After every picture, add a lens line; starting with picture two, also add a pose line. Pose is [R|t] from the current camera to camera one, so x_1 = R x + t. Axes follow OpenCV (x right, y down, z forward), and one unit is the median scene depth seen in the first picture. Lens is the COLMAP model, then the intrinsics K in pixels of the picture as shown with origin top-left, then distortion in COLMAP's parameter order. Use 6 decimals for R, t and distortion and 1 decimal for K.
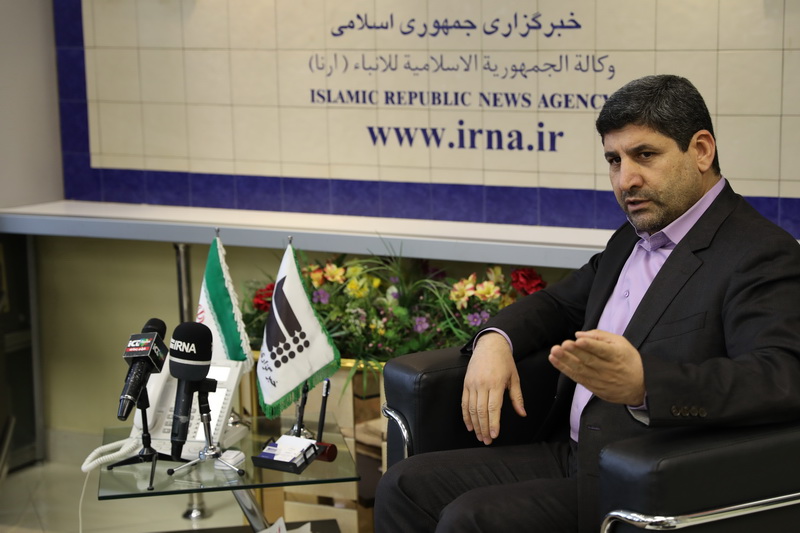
lens RADIAL K [[1691.4, 0, 400.0], [0, 1691.4, 266.5], [0, 0, 1]] dist [0.179387, 0.056927]
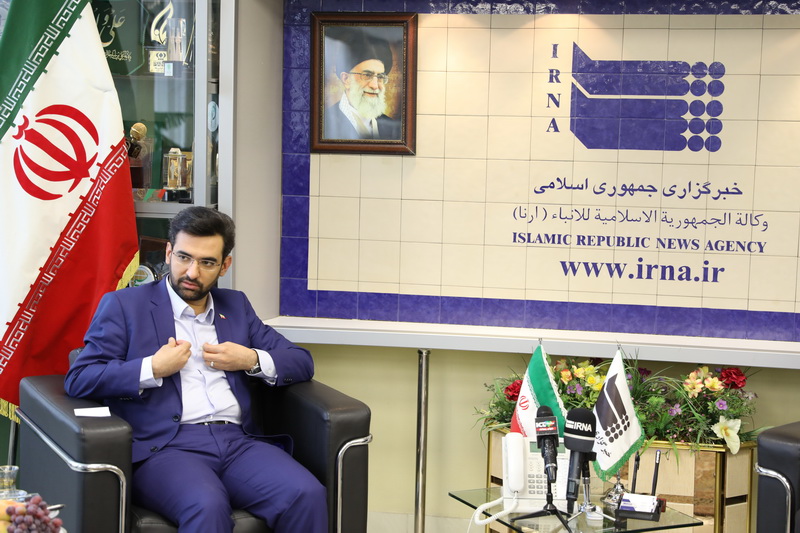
lens RADIAL K [[1475.2, 0, 400.0], [0, 1475.2, 266.5], [0, 0, 1]] dist [0.204369, 0.188512]
pose [[0.955289, 0.012829, 0.295395, -0.497857], [0.007586, 0.997666, -0.067861, -0.000698], [-0.295576, 0.067068, 0.952962, -0.071042]]
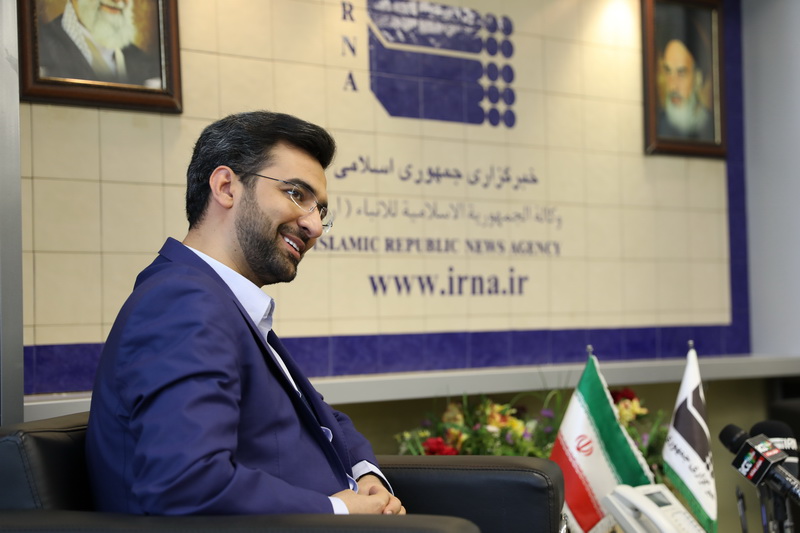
lens RADIAL K [[1475.2, 0, 400.0], [0, 1475.2, 266.5], [0, 0, 1]] dist [0.204369, 0.188512]
pose [[0.379321, 0.040926, 0.924360, -0.784817], [0.169510, 0.979039, -0.112907, 0.006915], [-0.909605, 0.199516, 0.364433, 0.710248]]
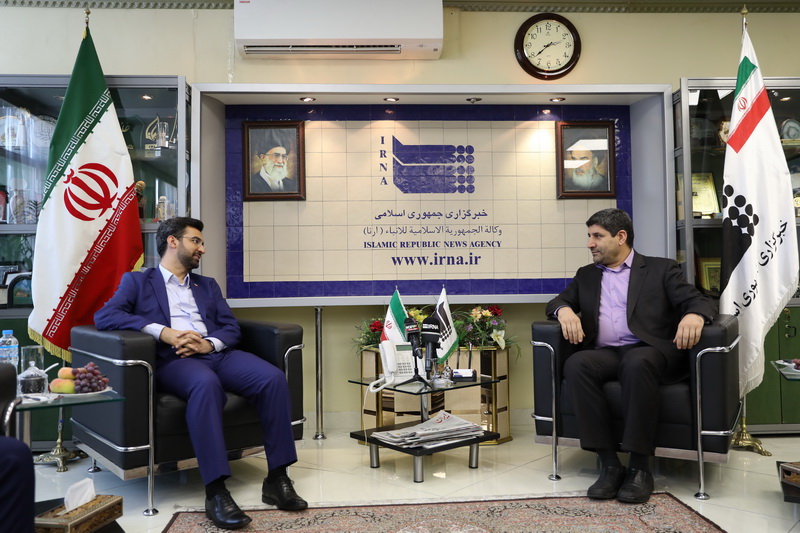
lens RADIAL K [[711.7, 0, 400.0], [0, 711.7, 266.5], [0, 0, 1]] dist [-0.067825, 0.159763]
pose [[0.866121, 0.015879, 0.499582, -0.517202], [0.080303, 0.982091, -0.170438, 0.102043], [-0.493342, 0.187738, 0.849334, 0.165027]]
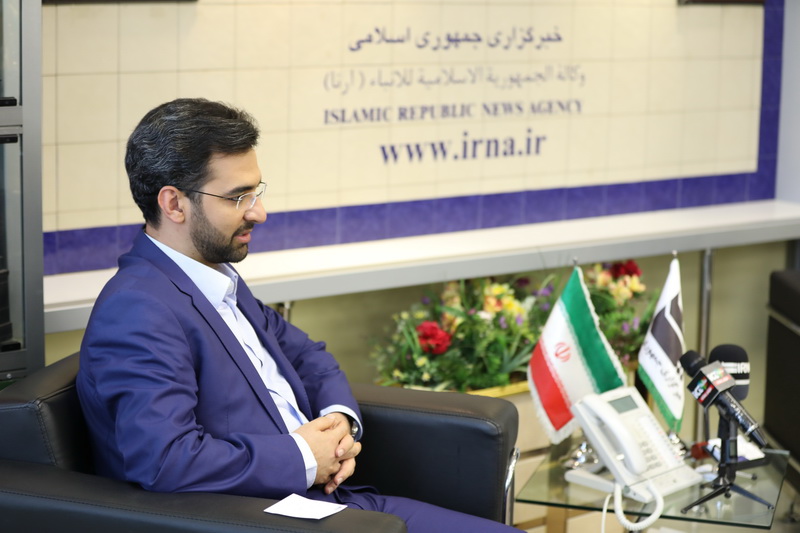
lens RADIAL K [[1695.3, 0, 400.0], [0, 1695.3, 266.5], [0, 0, 1]] dist [-0.244519, 0.012487]
pose [[0.430129, -0.135994, 0.892465, -0.887518], [0.121450, 0.988319, 0.092066, -0.104579], [-0.894561, 0.068790, 0.441621, 0.598912]]
